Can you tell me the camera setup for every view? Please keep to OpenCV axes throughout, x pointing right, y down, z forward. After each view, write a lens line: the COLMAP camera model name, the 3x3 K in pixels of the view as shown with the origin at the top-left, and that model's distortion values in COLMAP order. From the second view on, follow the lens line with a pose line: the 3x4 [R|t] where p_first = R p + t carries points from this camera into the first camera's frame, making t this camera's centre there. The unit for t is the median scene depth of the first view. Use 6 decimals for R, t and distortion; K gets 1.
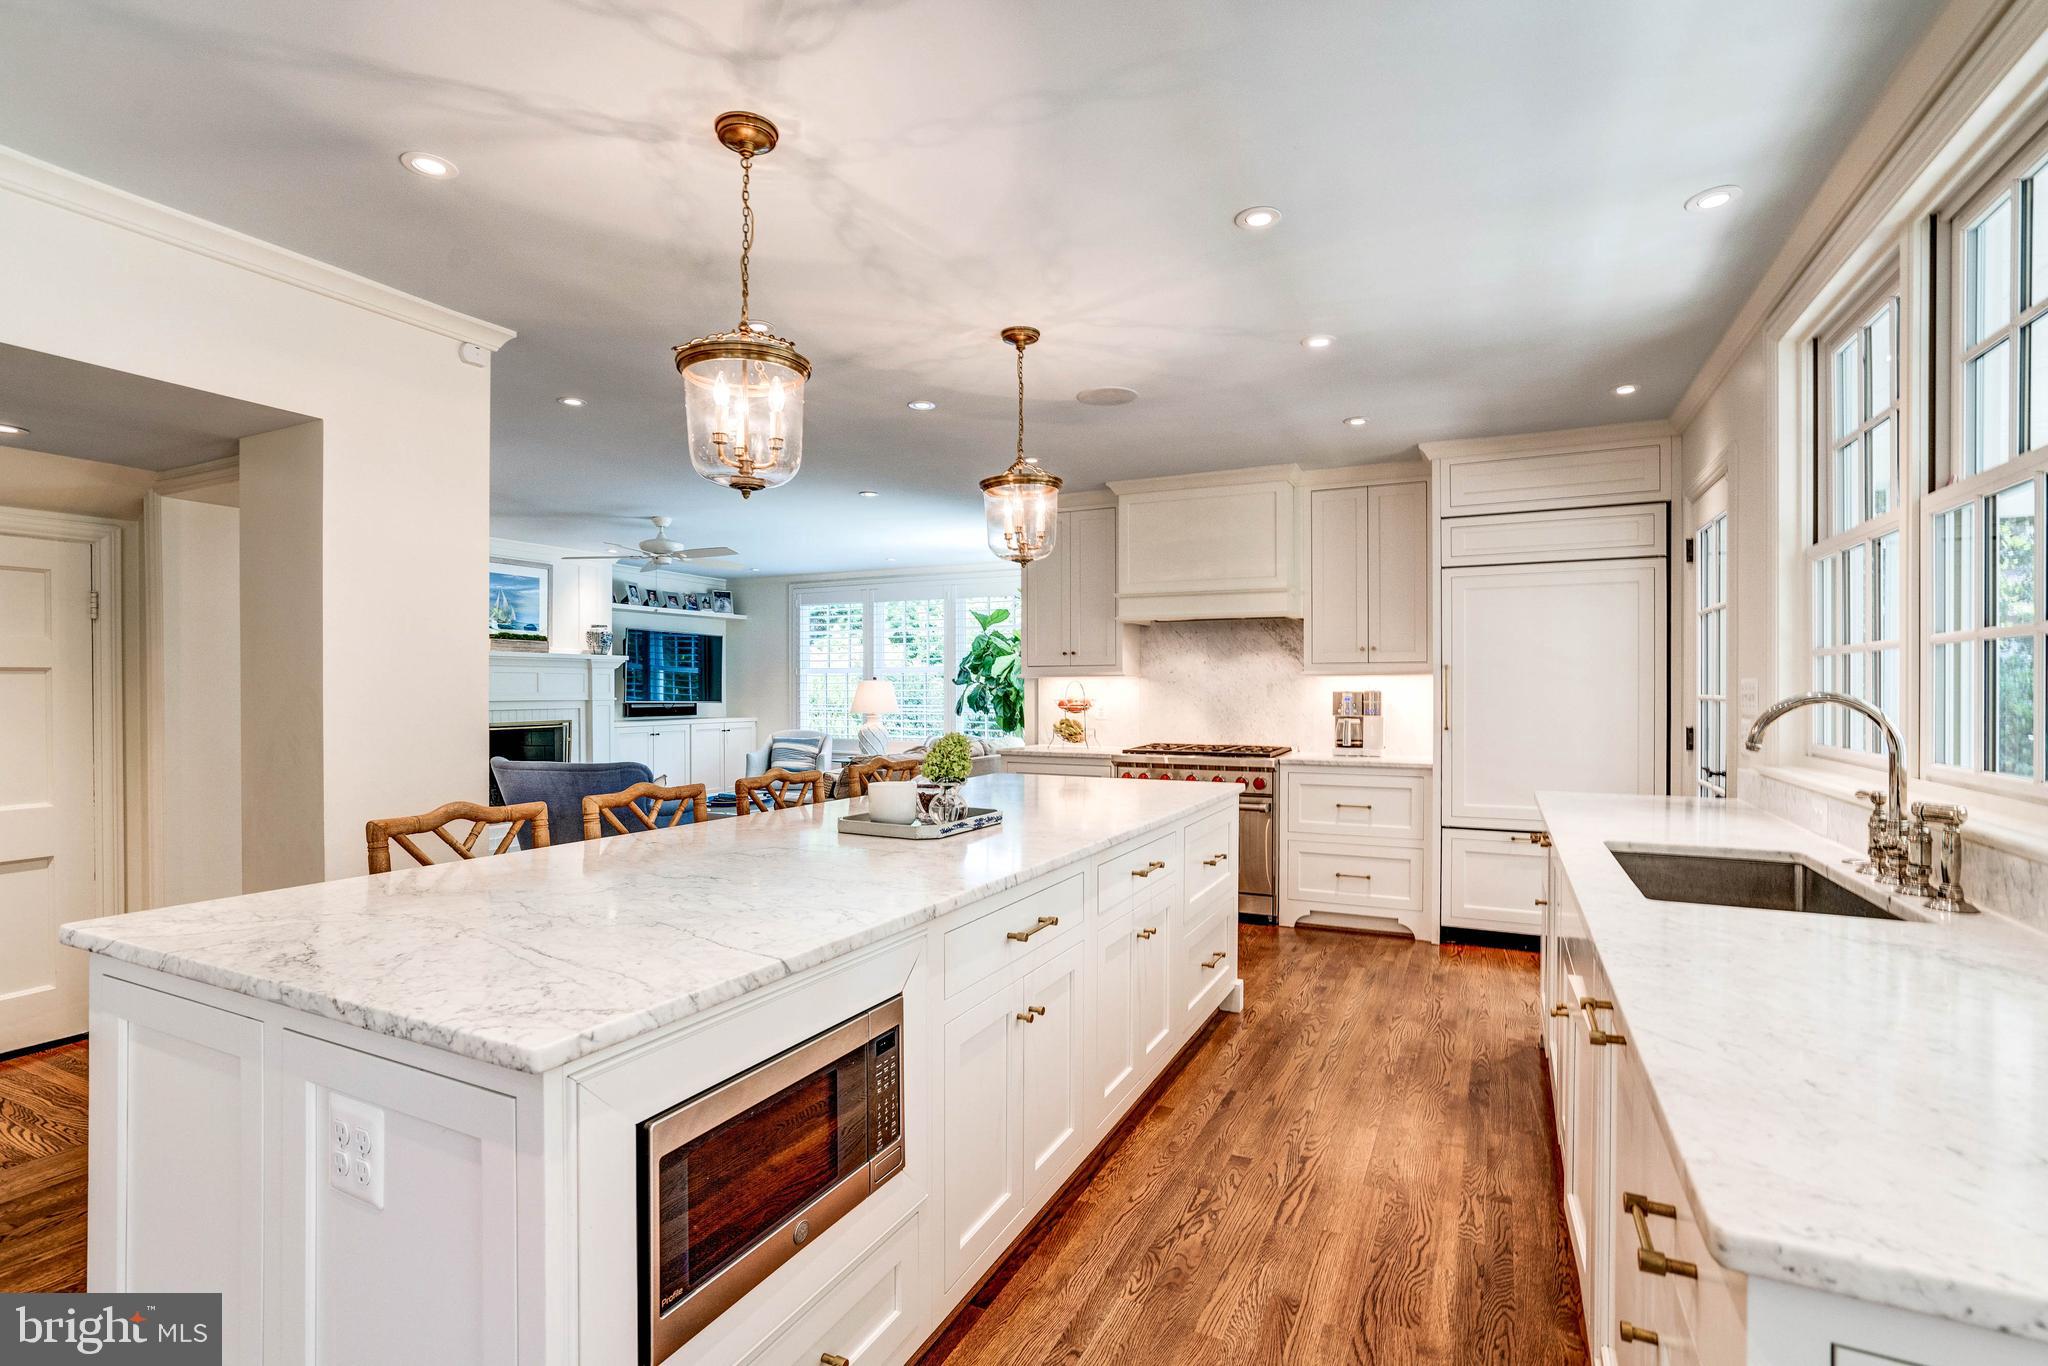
lens RADIAL K [[951.6, 0, 1023.8], [0, 951.6, 691.0], [0, 0, 1]] dist [-0.048299, 0.024782]
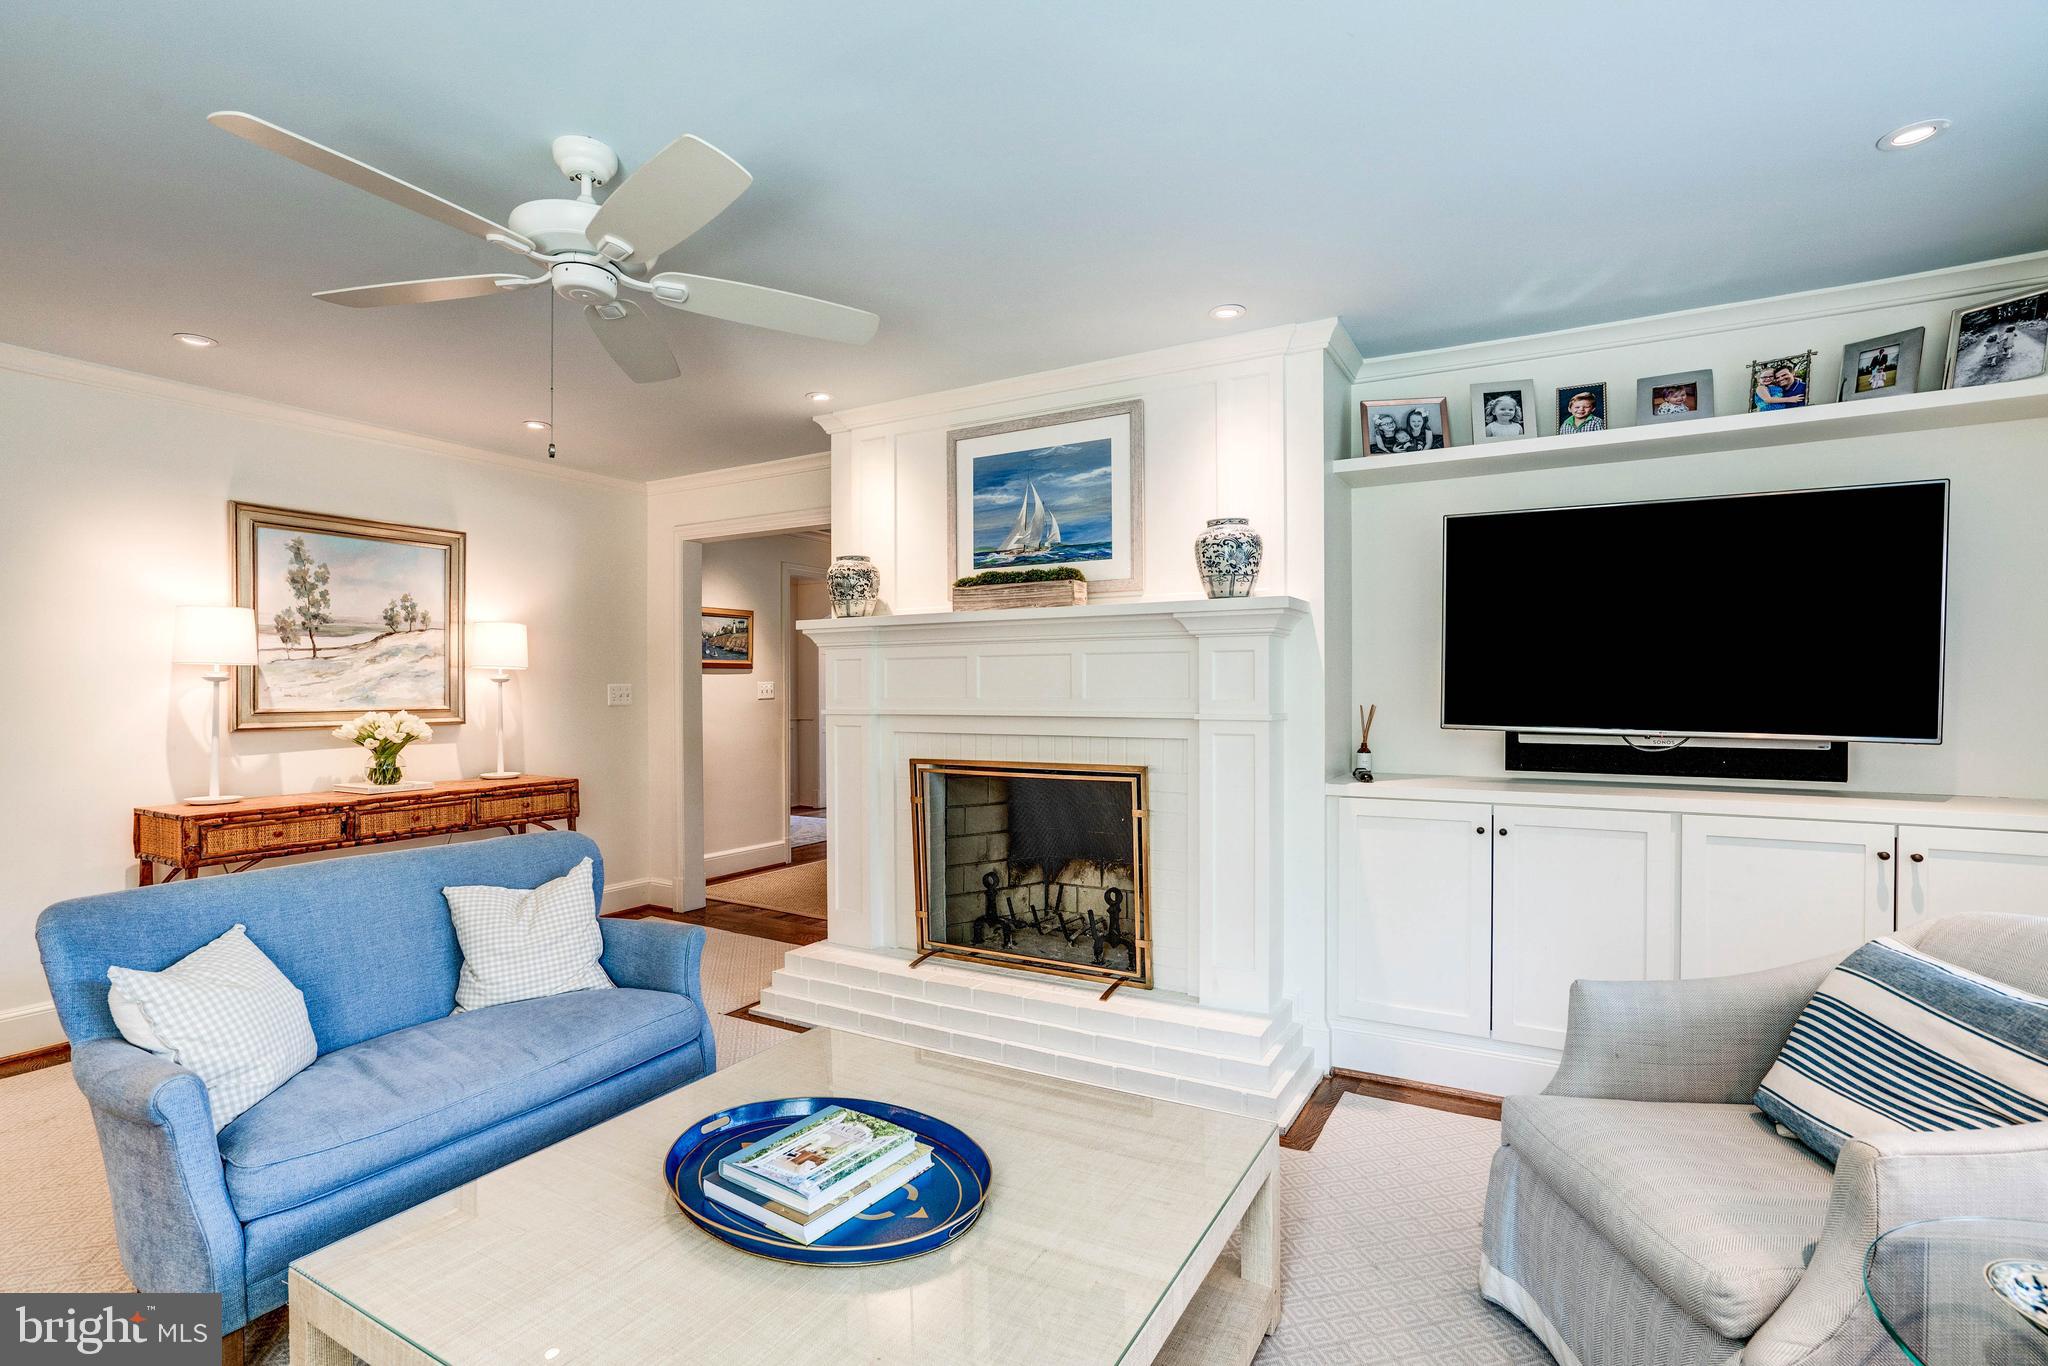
lens RADIAL K [[951.6, 0, 1023.8], [0, 951.6, 691.0], [0, 0, 1]] dist [-0.048299, 0.024782]
pose [[-0.074774, 0.003590, -0.997194, -0.081152], [-0.001108, 0.999993, 0.003683, -0.003979], [0.997200, 0.001380, -0.074770, 1.180502]]
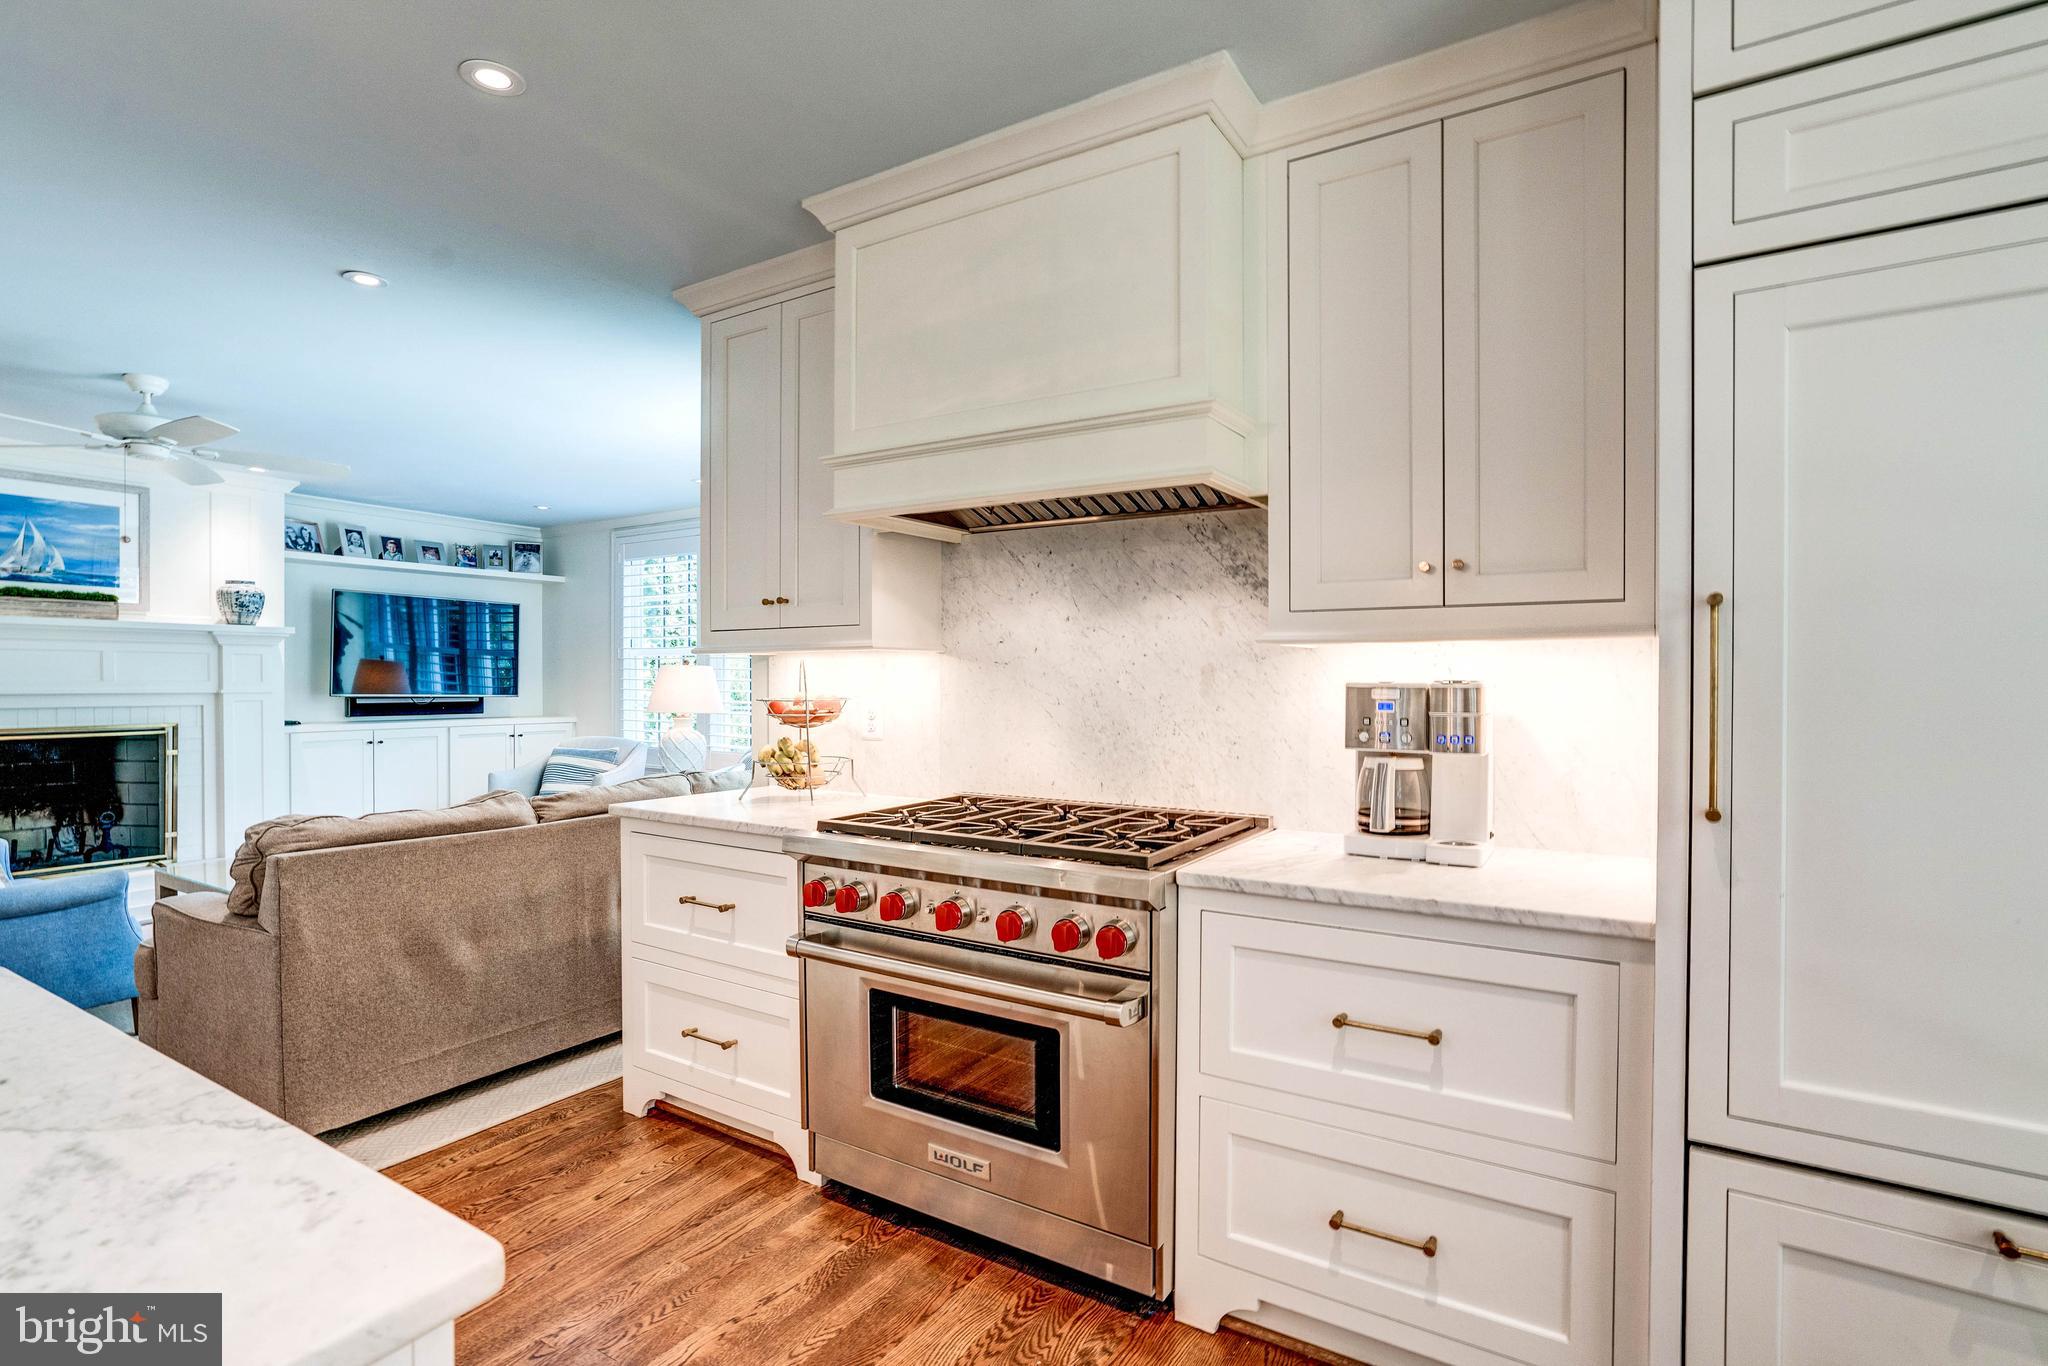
lens RADIAL K [[930.1, 0, 983.4], [0, 930.1, 685.7], [0, 0, 1]] dist [-0.029712, 0.010932]
pose [[0.987622, 0.004184, -0.156795, 0.217103], [-0.003555, 0.999984, 0.004297, -0.000268], [0.156810, -0.003687, 0.987622, 0.550589]]
